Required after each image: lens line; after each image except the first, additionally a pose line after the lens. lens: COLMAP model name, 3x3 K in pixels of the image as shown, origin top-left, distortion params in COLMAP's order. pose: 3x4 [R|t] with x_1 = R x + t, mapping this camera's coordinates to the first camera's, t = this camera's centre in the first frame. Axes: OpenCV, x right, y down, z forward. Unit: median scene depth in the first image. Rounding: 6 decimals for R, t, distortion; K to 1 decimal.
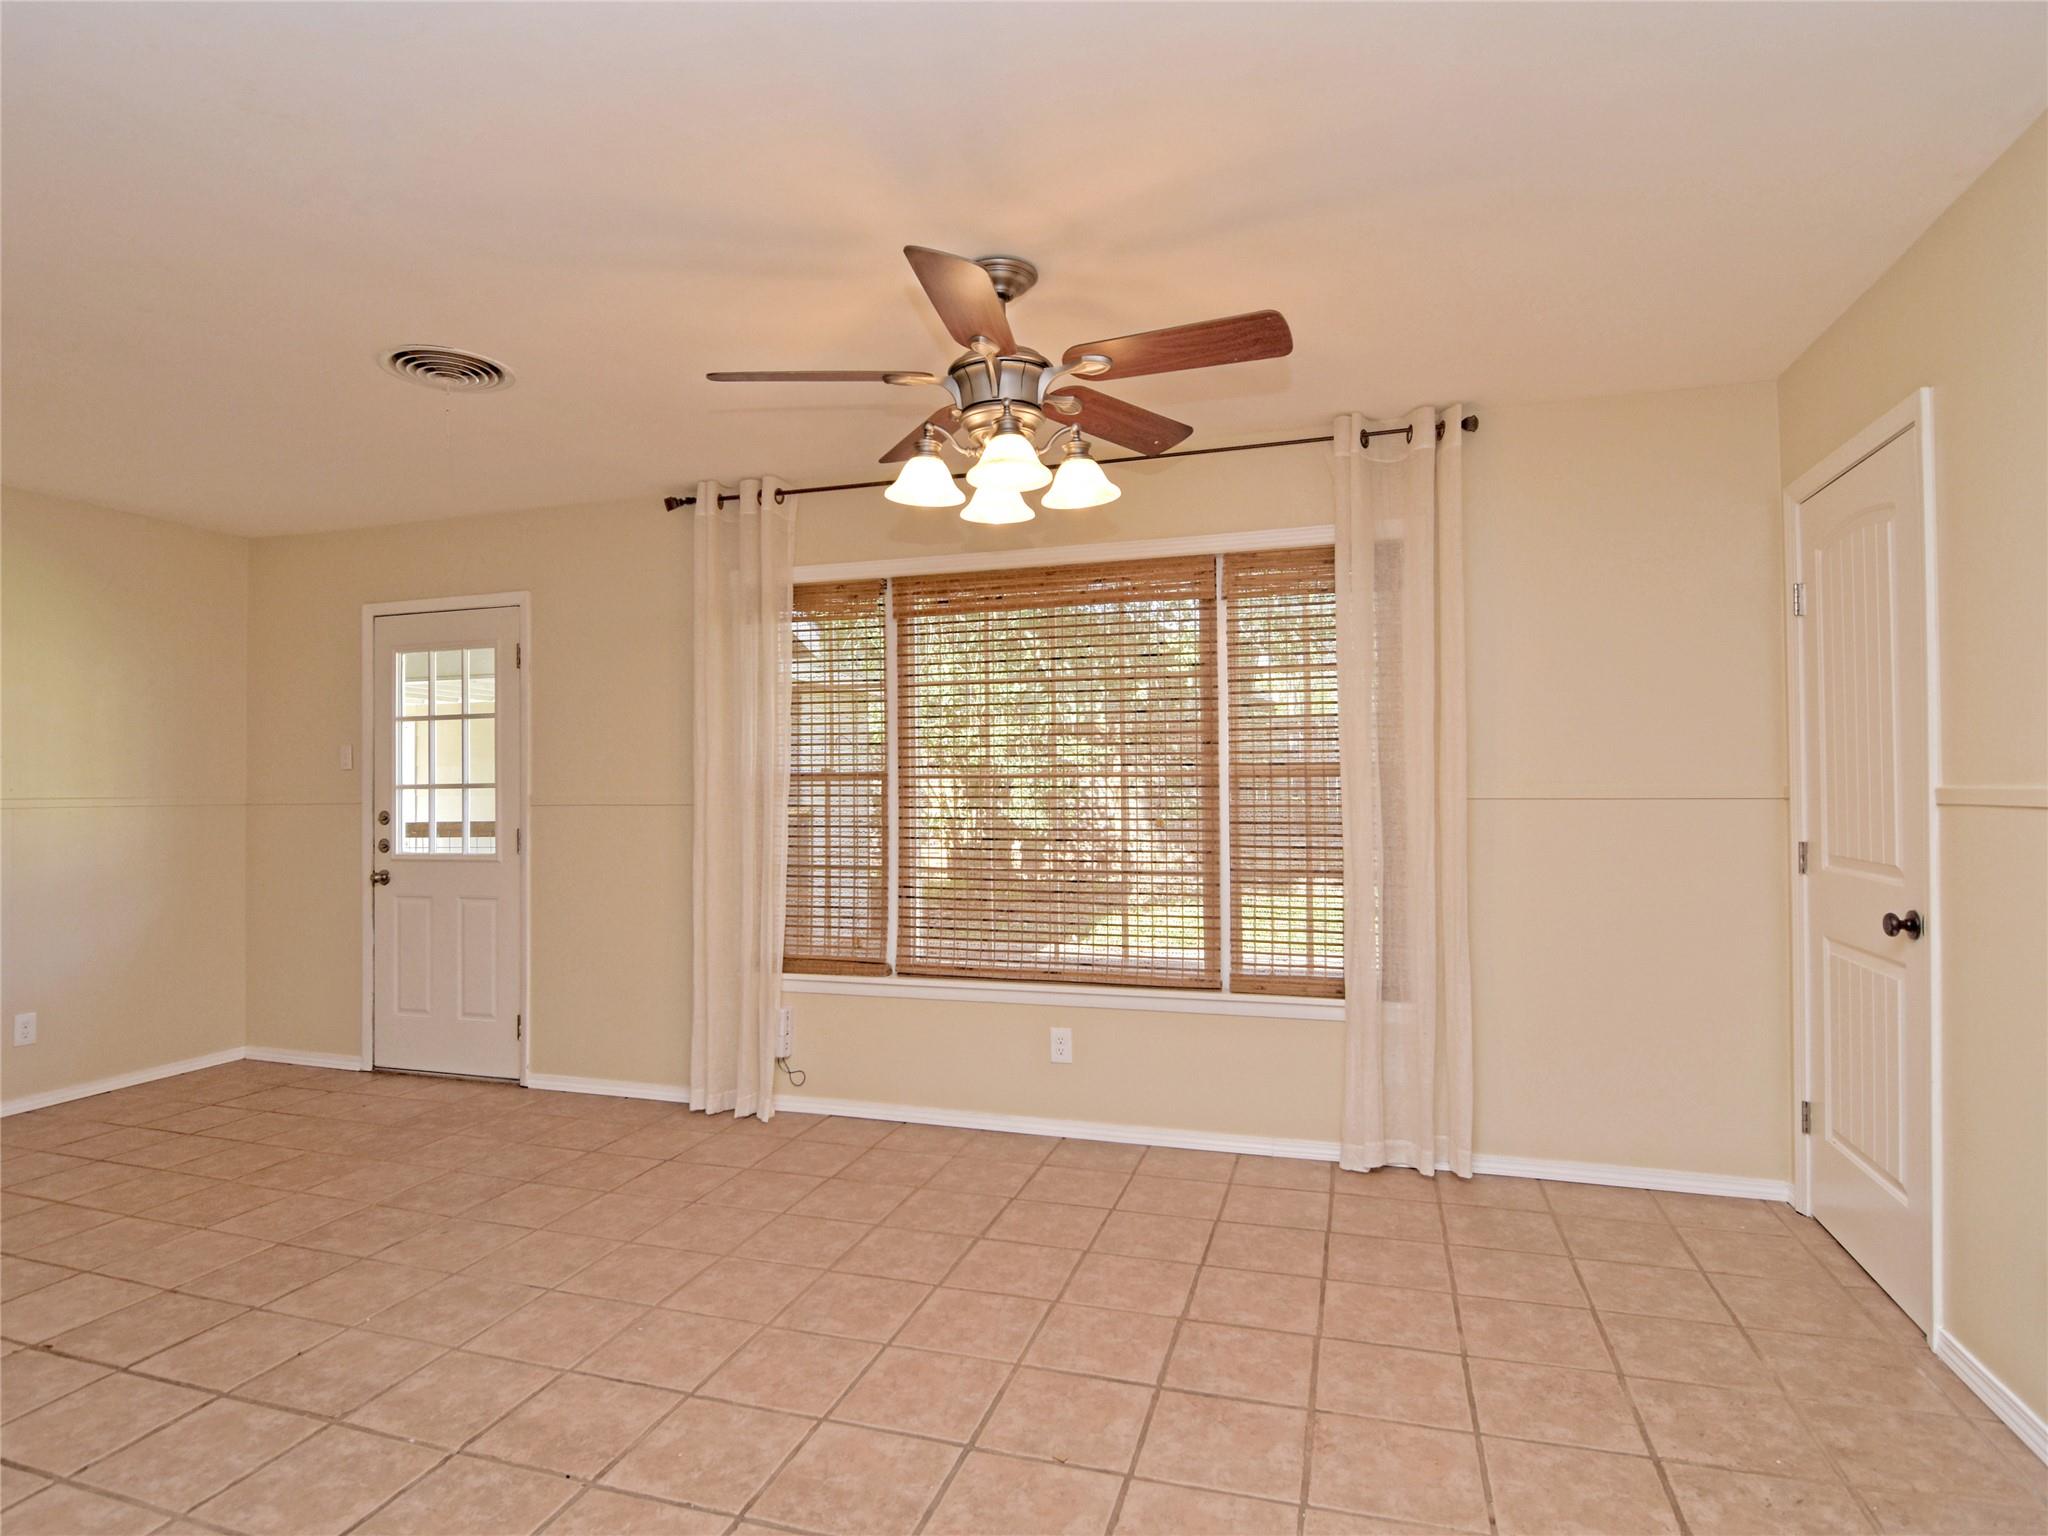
lens RADIAL K [[1105.2, 0, 1012.0], [0, 1105.2, 765.8], [0, 0, 1]] dist [-0.009256, -0.009070]
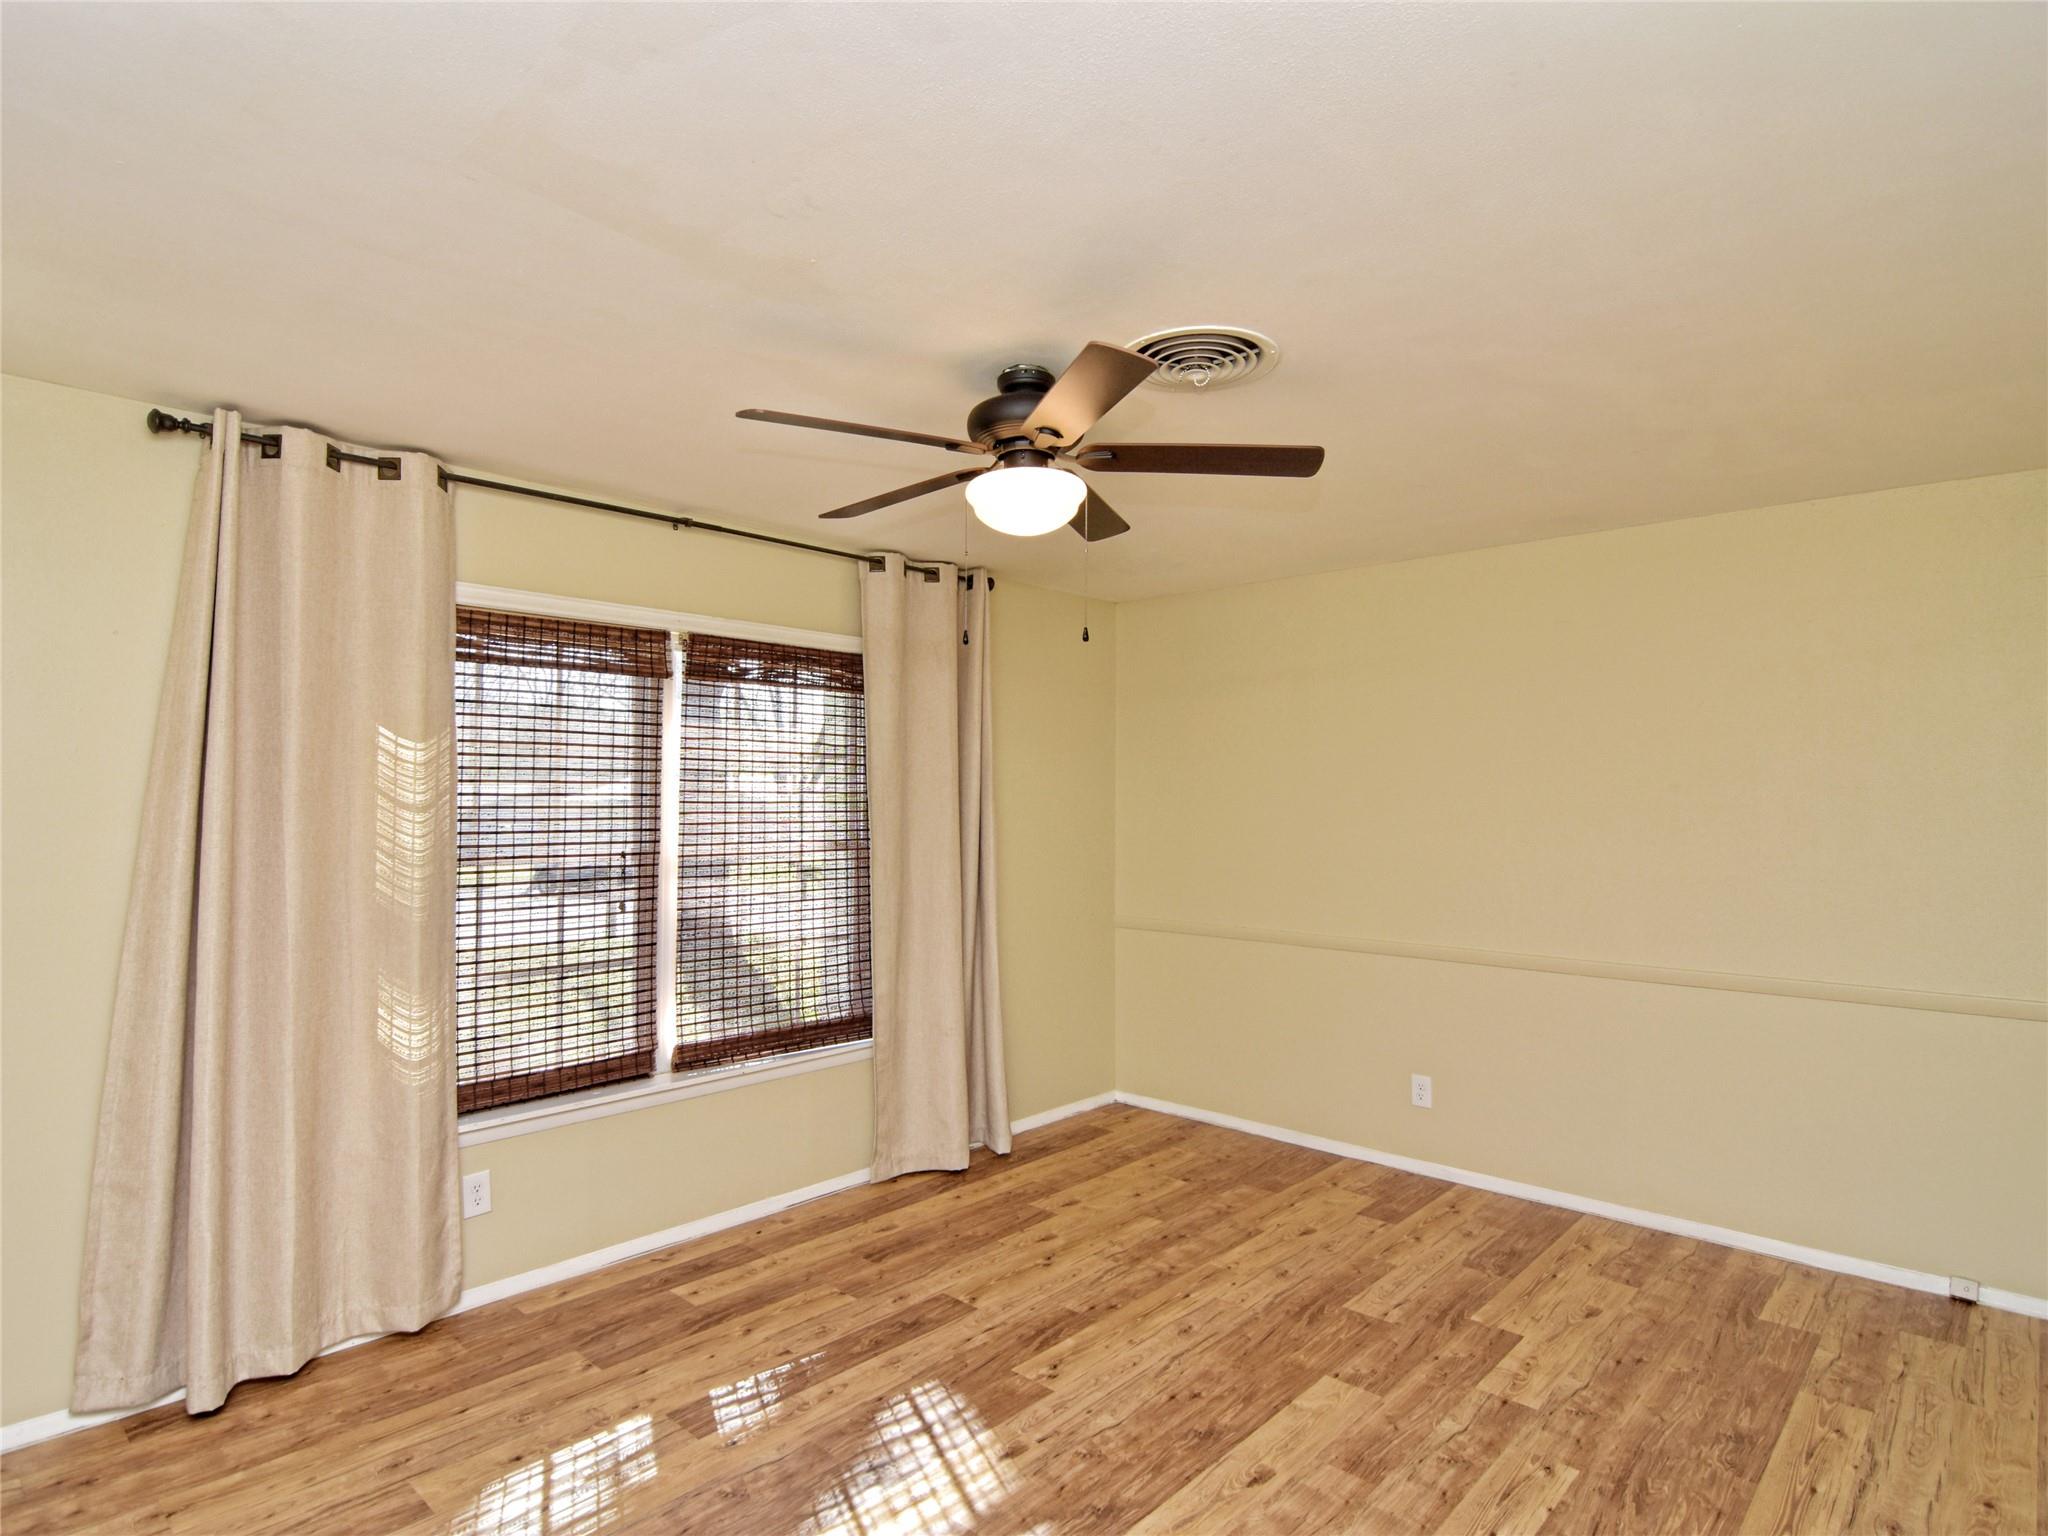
lens RADIAL K [[1105.2, 0, 1012.0], [0, 1105.2, 765.8], [0, 0, 1]] dist [-0.009256, -0.009070]
pose [[0.435417, 0.054513, 0.898577, -0.803892], [0.028979, 0.996799, -0.074513, 0.019925], [-0.899762, 0.058484, 0.432443, 0.390623]]
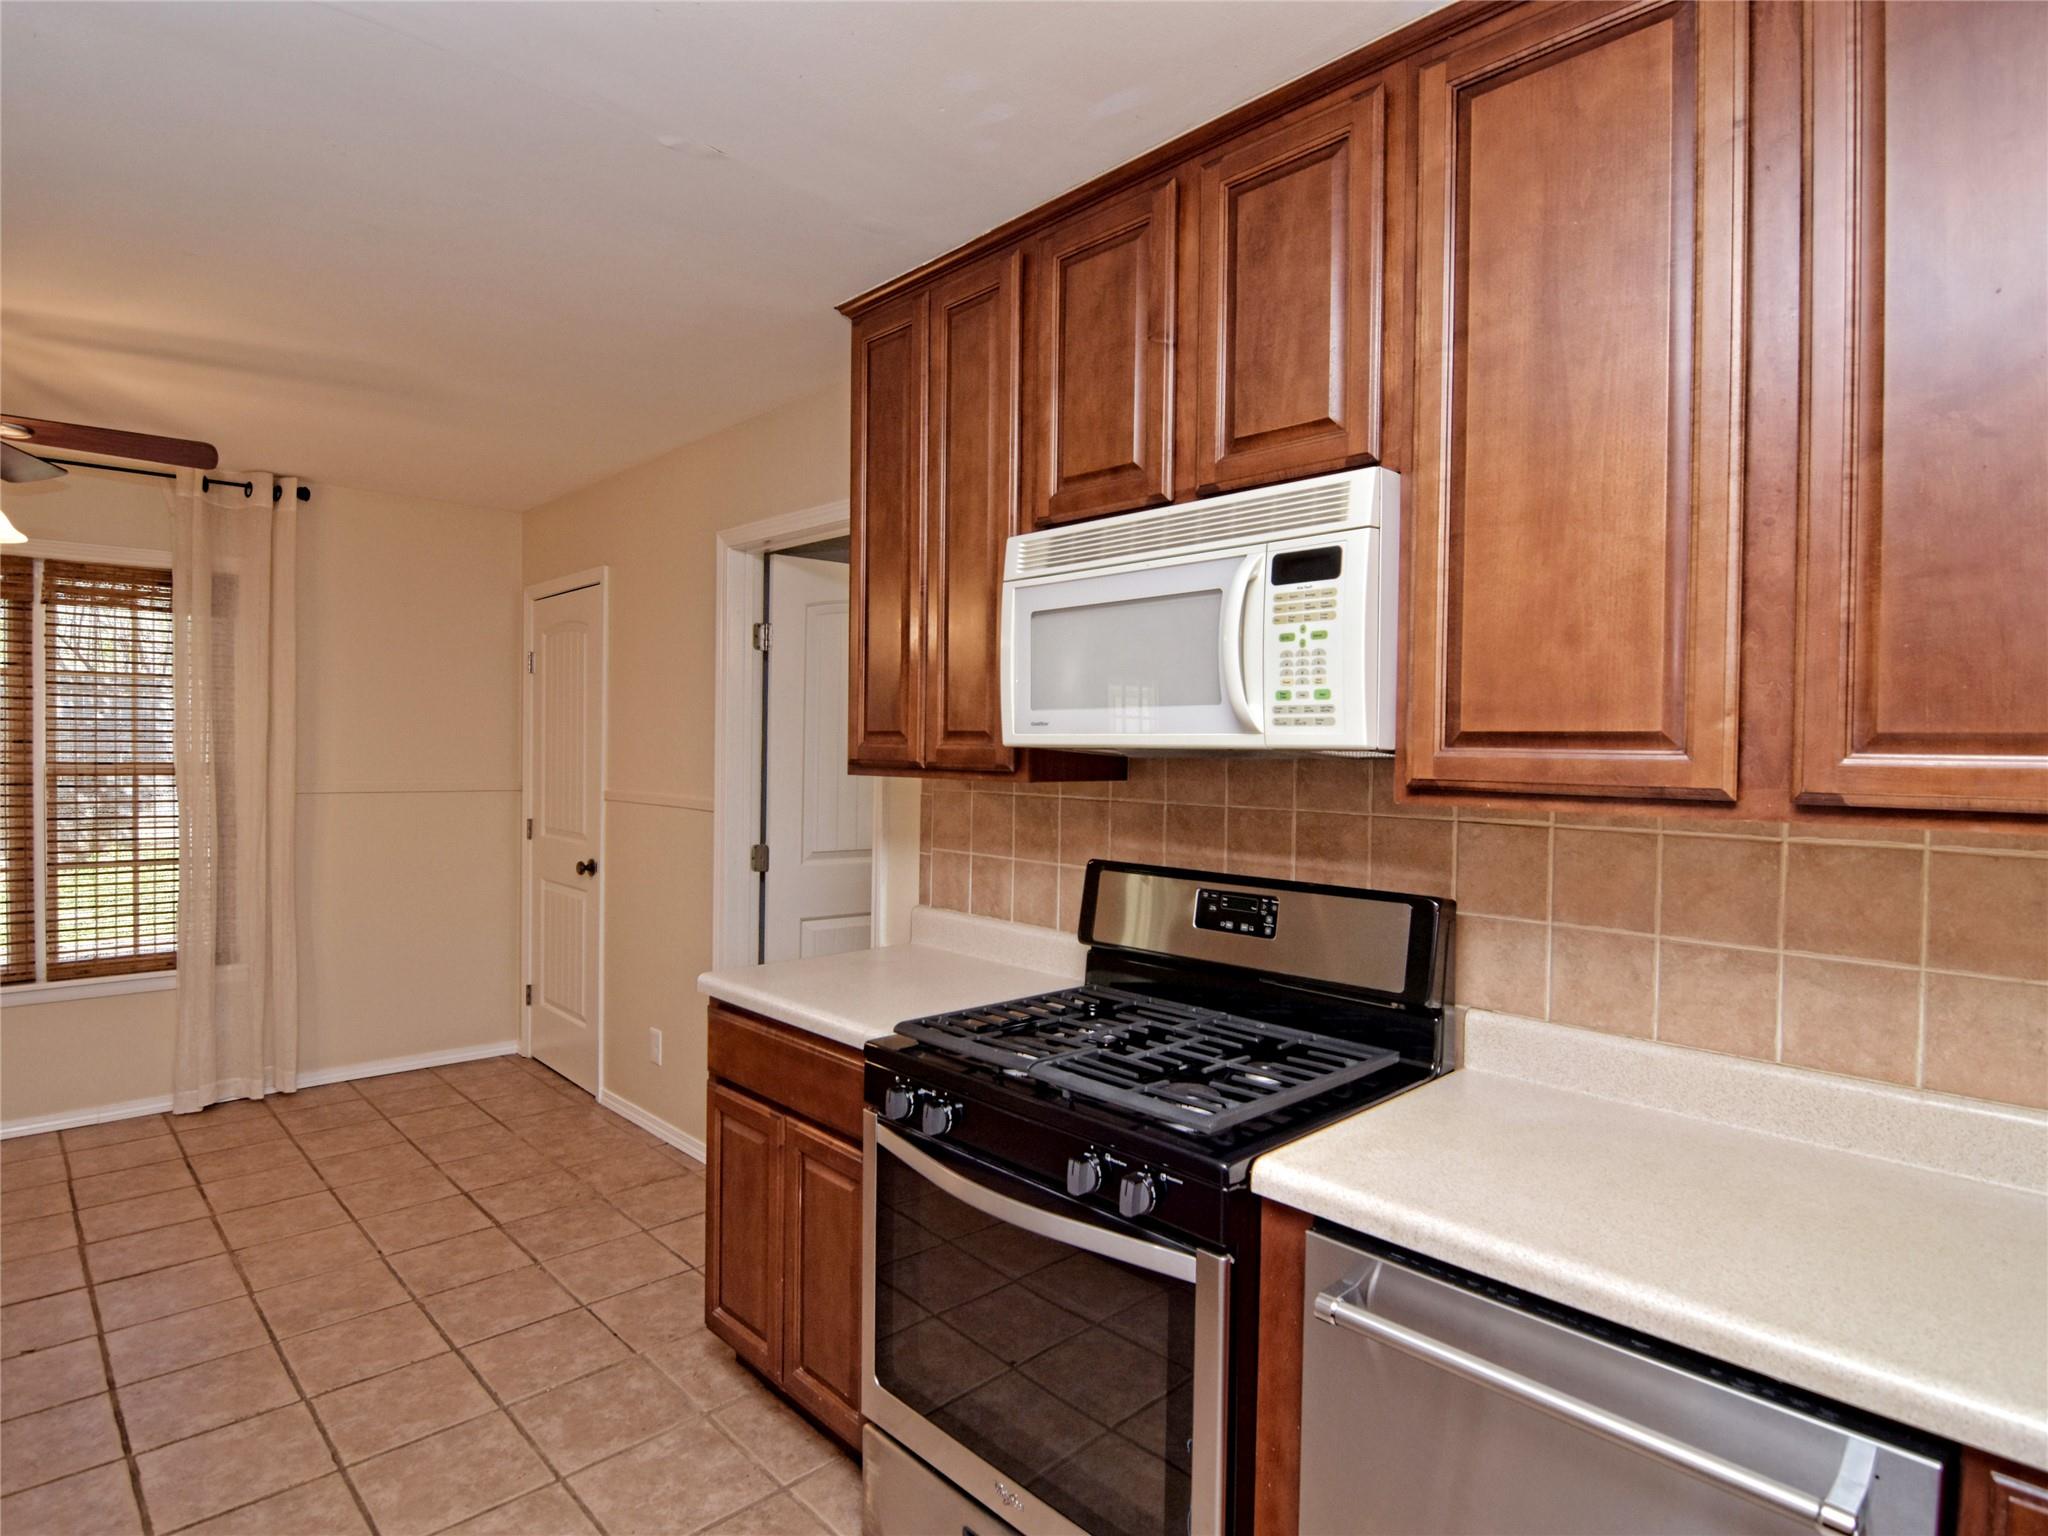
lens RADIAL K [[1105.2, 0, 1012.0], [0, 1105.2, 765.8], [0, 0, 1]] dist [-0.009256, -0.009070]
pose [[0.482941, -0.000610, 0.875653, -0.283216], [-0.032445, 0.999301, 0.018591, -0.051145], [-0.875052, -0.037389, 0.482583, -0.311410]]
